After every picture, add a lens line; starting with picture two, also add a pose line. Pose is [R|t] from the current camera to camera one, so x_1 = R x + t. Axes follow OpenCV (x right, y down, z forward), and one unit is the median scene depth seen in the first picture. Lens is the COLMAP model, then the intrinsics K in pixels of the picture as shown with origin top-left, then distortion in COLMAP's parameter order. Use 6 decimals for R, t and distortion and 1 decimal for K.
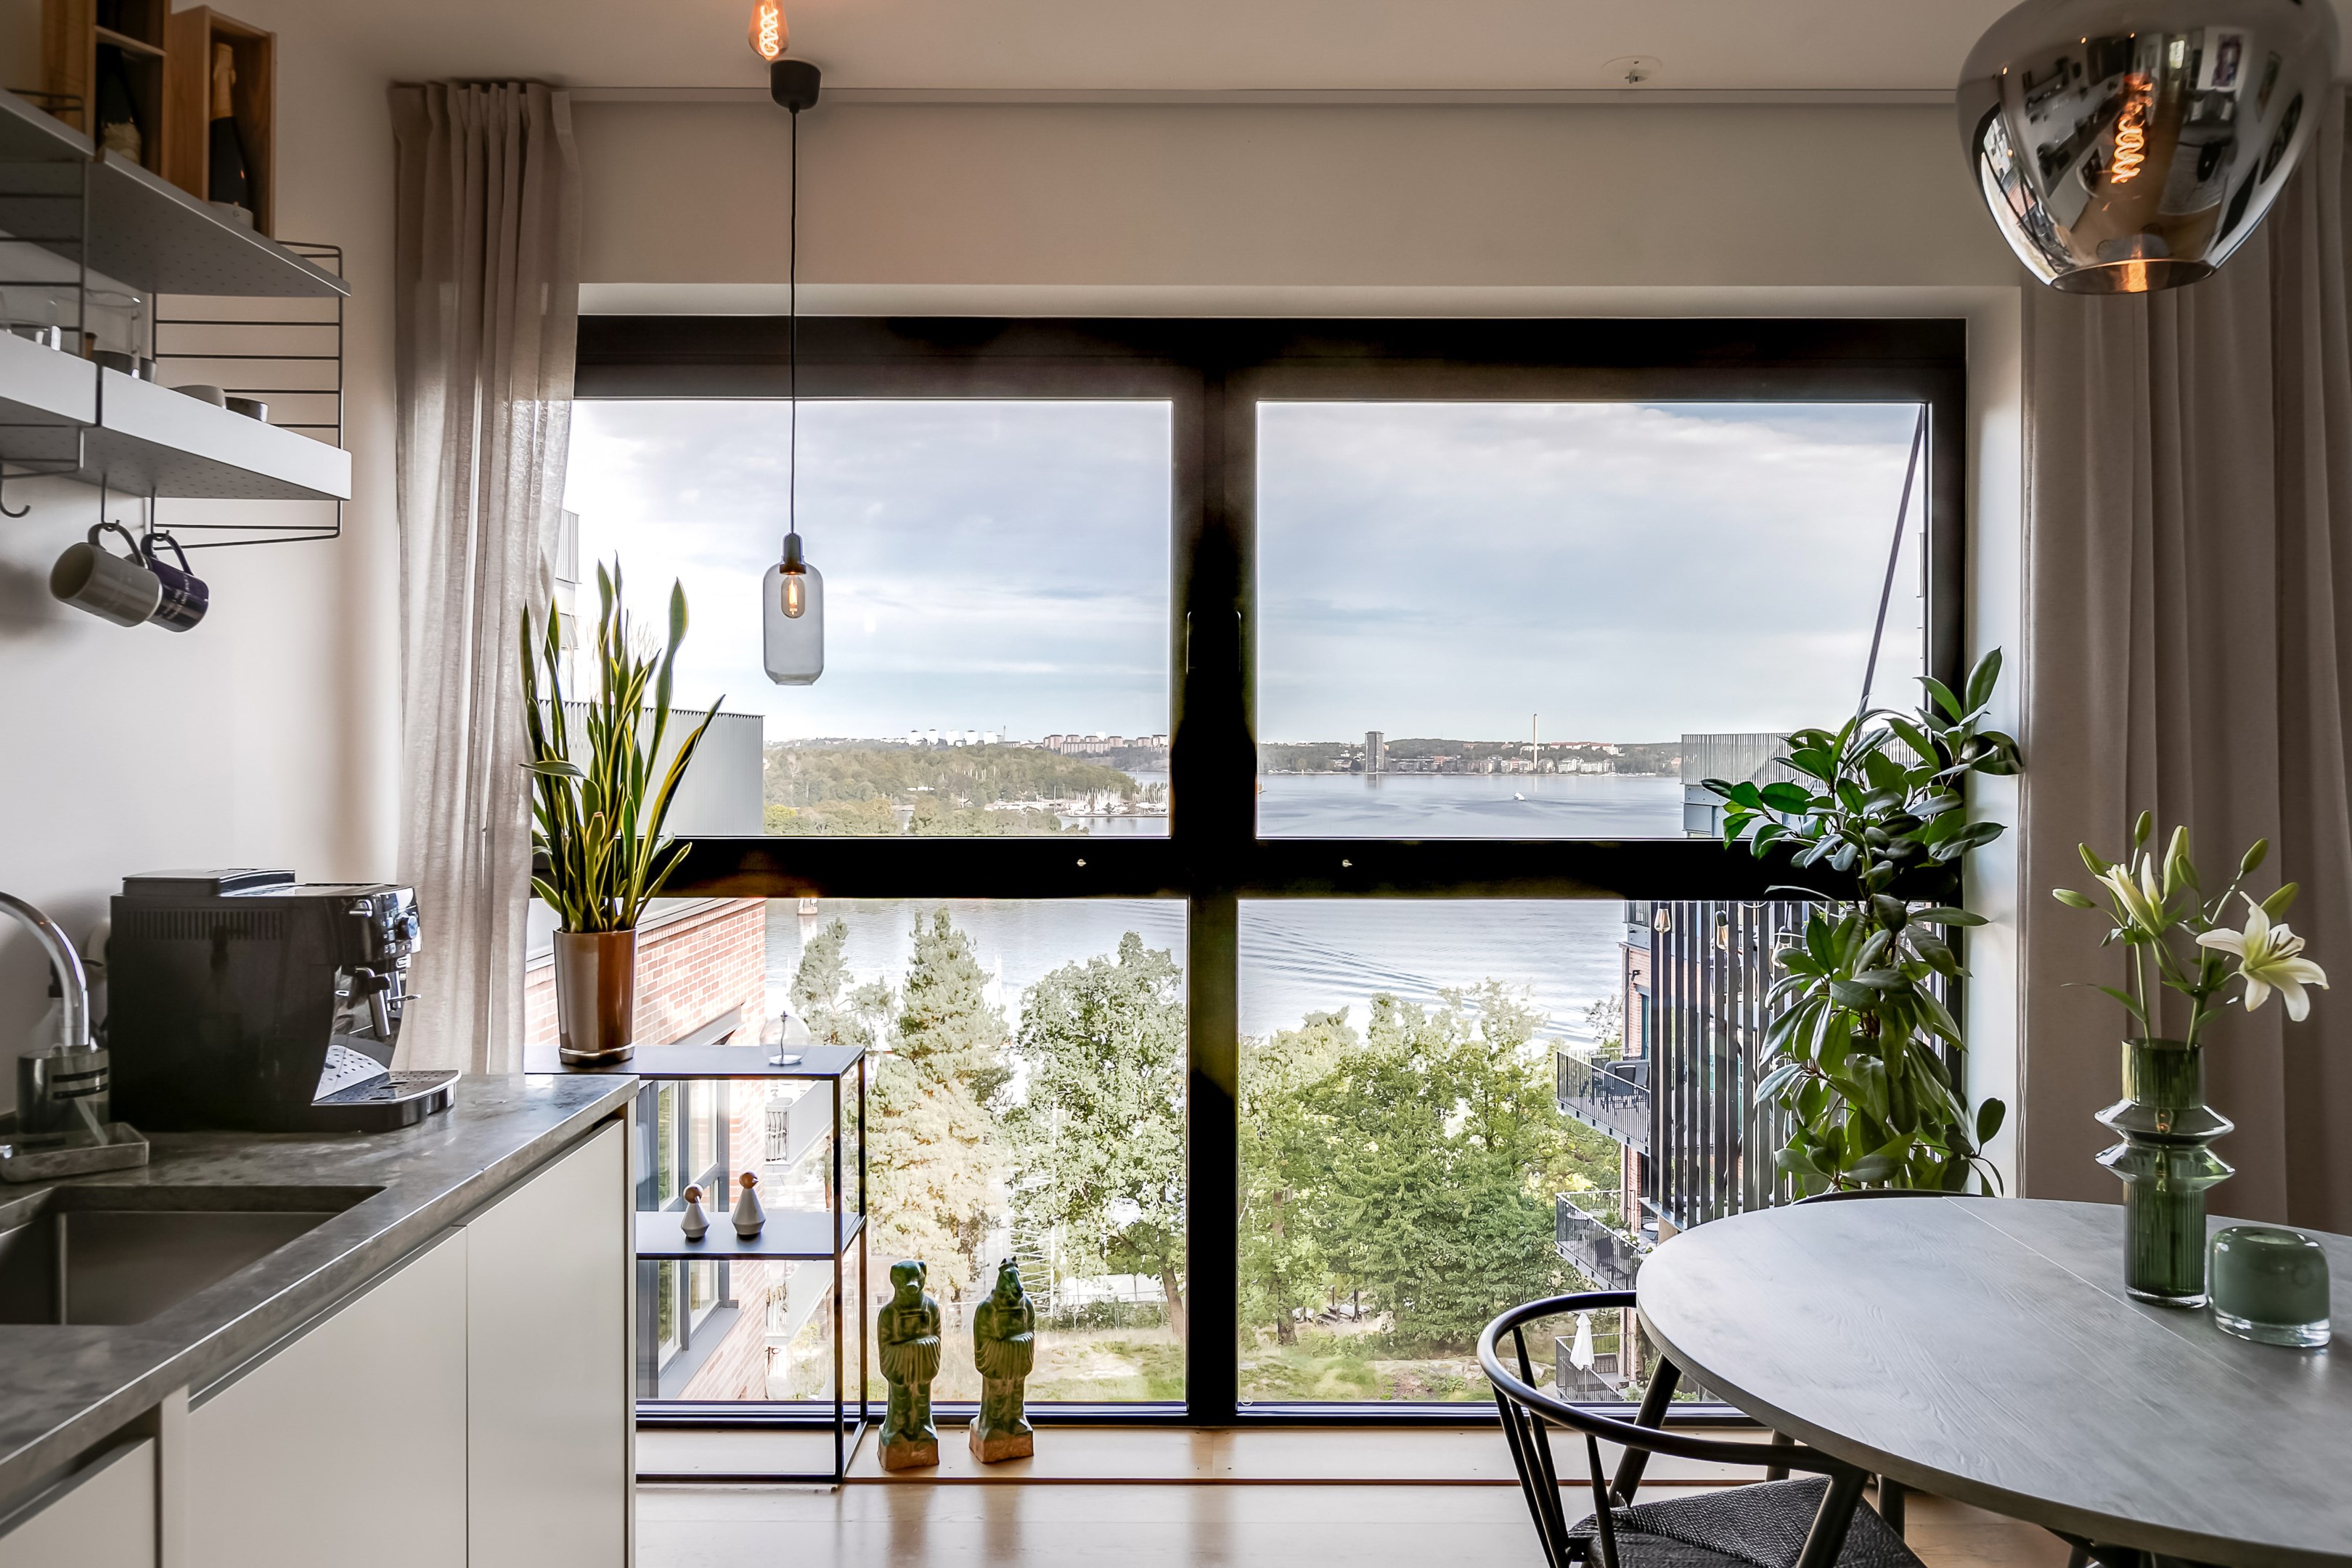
lens RADIAL K [[1708.7, 0, 1186.0], [0, 1708.7, 757.7], [0, 0, 1]] dist [-0.005924, -0.004412]
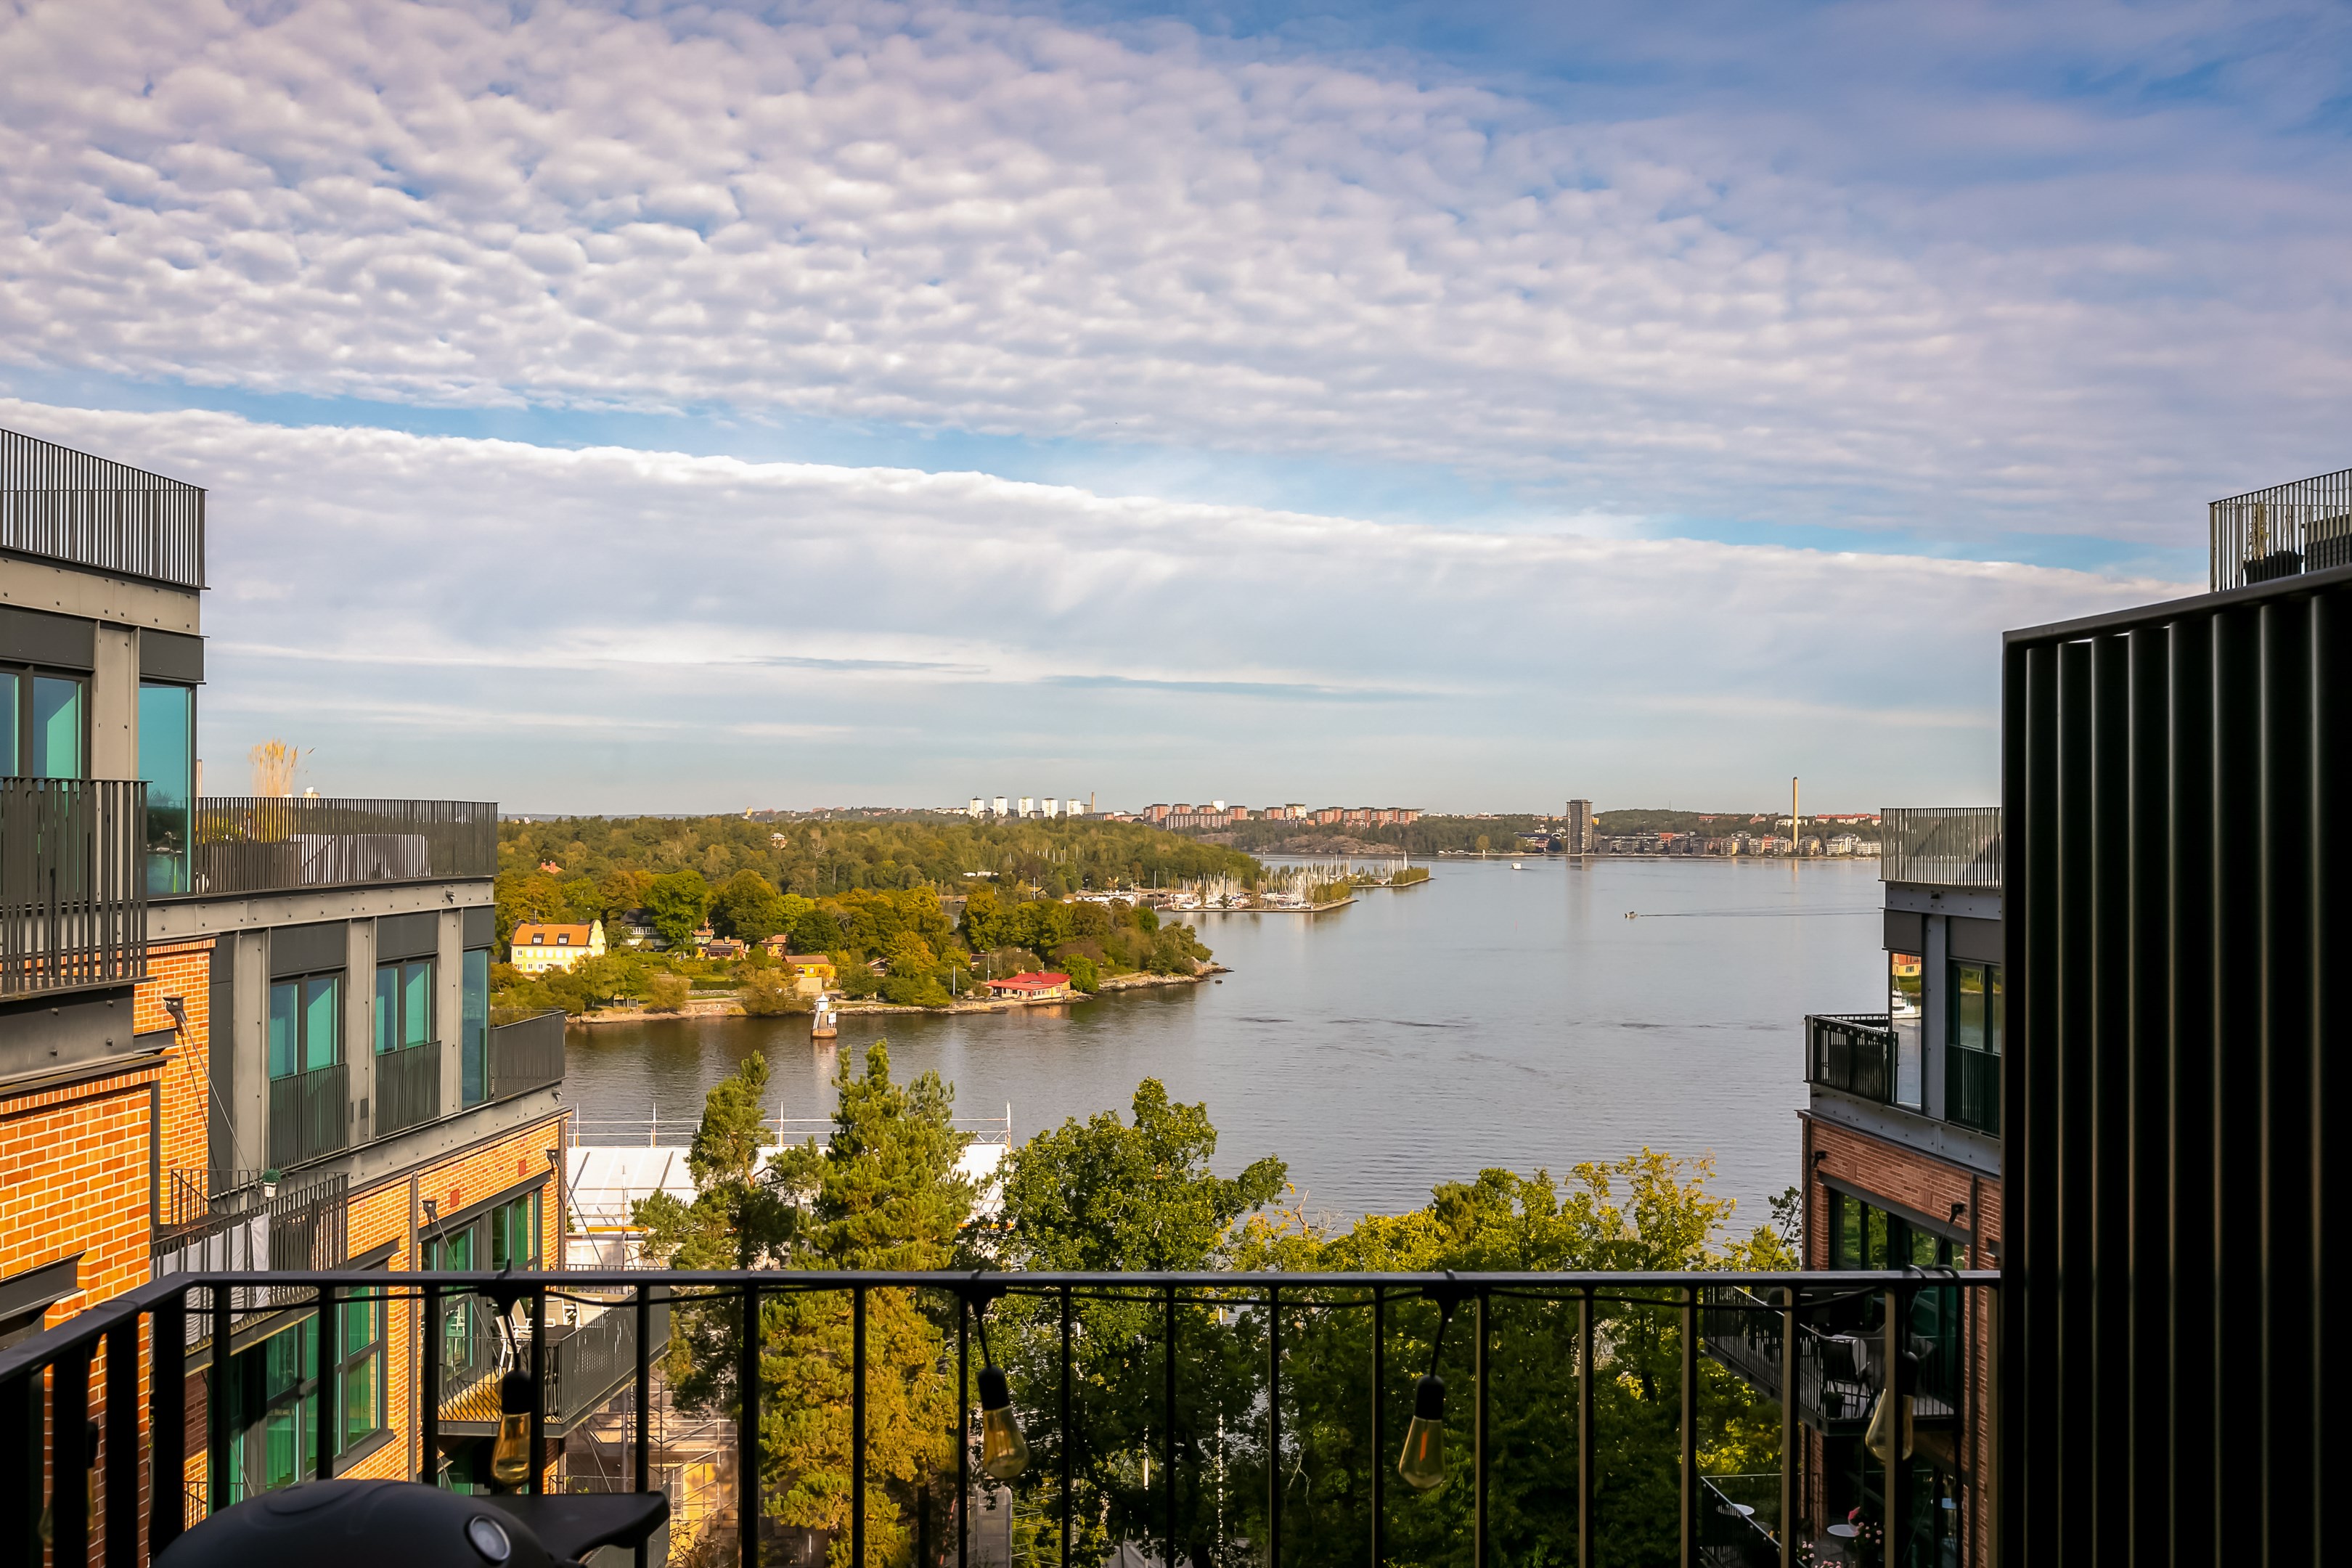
lens RADIAL K [[2227.2, 0, 1176.0], [0, 2227.2, 784.0], [0, 0, 1]] dist [-0.006454, 0.001592]
pose [[0.997395, 0.000384, -0.072125, 0.775586], [-0.001990, 0.999752, -0.022200, -0.034889], [0.072099, 0.022286, 0.997148, 0.945124]]
